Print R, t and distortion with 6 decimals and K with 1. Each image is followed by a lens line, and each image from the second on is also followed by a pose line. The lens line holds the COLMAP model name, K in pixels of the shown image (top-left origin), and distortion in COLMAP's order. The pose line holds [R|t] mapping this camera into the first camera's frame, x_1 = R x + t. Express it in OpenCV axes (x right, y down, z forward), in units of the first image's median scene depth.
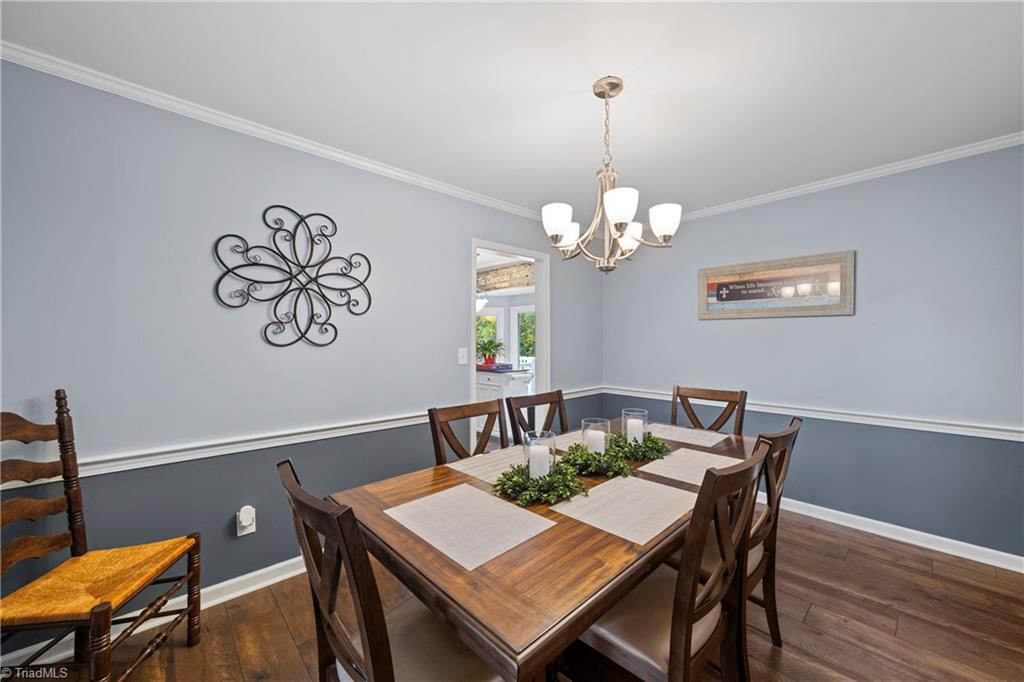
lens RADIAL K [[390.9, 0, 519.7], [0, 390.9, 339.7], [0, 0, 1]] dist [-0.026497, 0.000067]
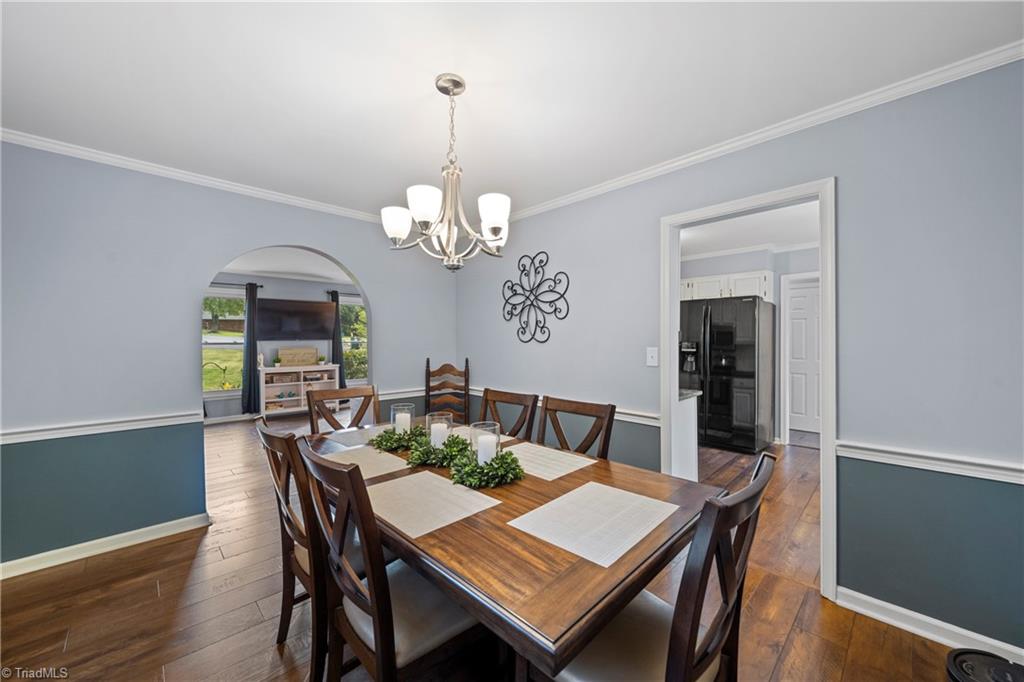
lens RADIAL K [[390.9, 0, 519.7], [0, 390.9, 339.7], [0, 0, 1]] dist [-0.026497, 0.000067]
pose [[0.010725, 0.003402, -0.999937, 0.994979], [0.000959, 0.999994, 0.003412, 0.000791], [0.999942, -0.000995, 0.010721, 0.937752]]
